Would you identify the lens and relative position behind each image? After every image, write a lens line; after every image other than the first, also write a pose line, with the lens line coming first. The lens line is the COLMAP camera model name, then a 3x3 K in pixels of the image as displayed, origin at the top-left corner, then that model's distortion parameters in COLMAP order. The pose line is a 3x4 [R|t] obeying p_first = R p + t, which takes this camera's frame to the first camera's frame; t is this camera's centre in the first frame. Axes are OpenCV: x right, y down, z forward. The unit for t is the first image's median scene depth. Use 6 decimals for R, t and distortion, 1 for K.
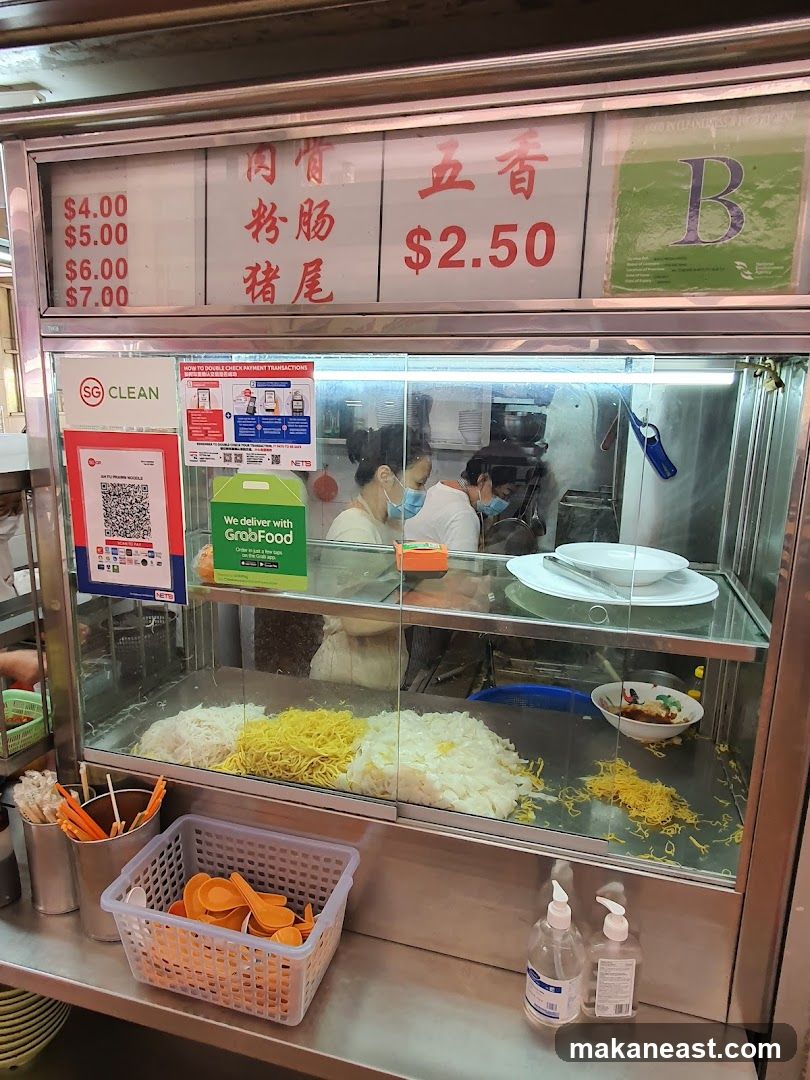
lens RADIAL K [[682.5, 0, 405.0], [0, 682.5, 540.0], [0, 0, 1]] dist [0.001361, 0.000553]
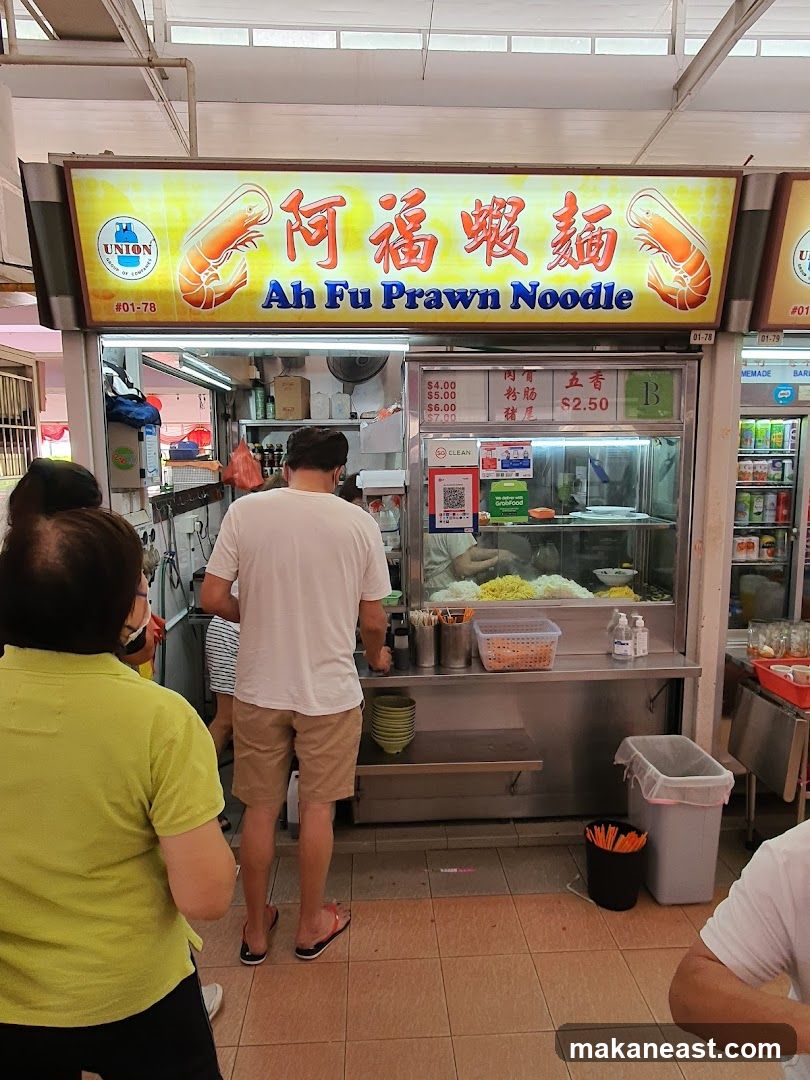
lens RADIAL K [[682.5, 0, 405.0], [0, 682.5, 540.0], [0, 0, 1]] dist [0.001361, 0.000553]
pose [[0.944078, -0.071795, 0.321811, -1.534558], [0.097166, 0.993243, -0.063461, 0.280918], [-0.315080, 0.091182, 0.944675, -1.473073]]
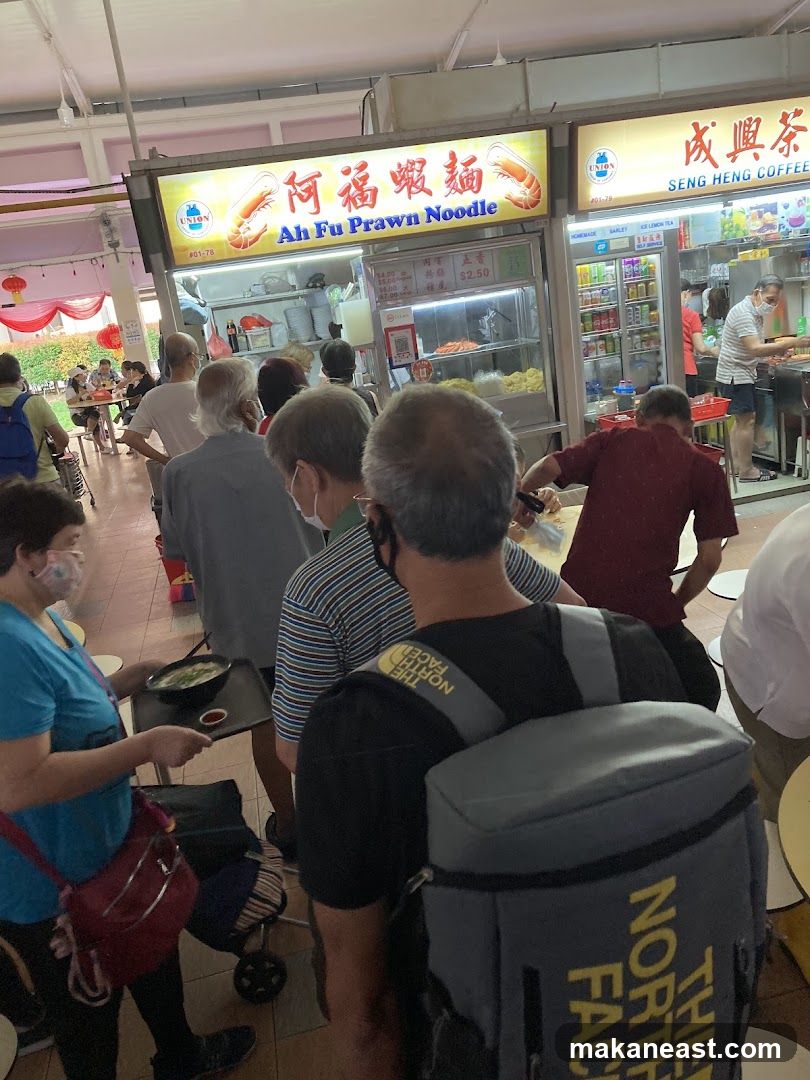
lens RADIAL K [[912.7, 0, 405.0], [0, 912.7, 540.0], [0, 0, 1]] dist [-0.000136, -0.000036]
pose [[0.874861, -0.269030, 0.402792, -2.954252], [0.250831, 0.963016, 0.098409, 0.550615], [-0.414370, 0.014939, 0.909986, -3.909370]]
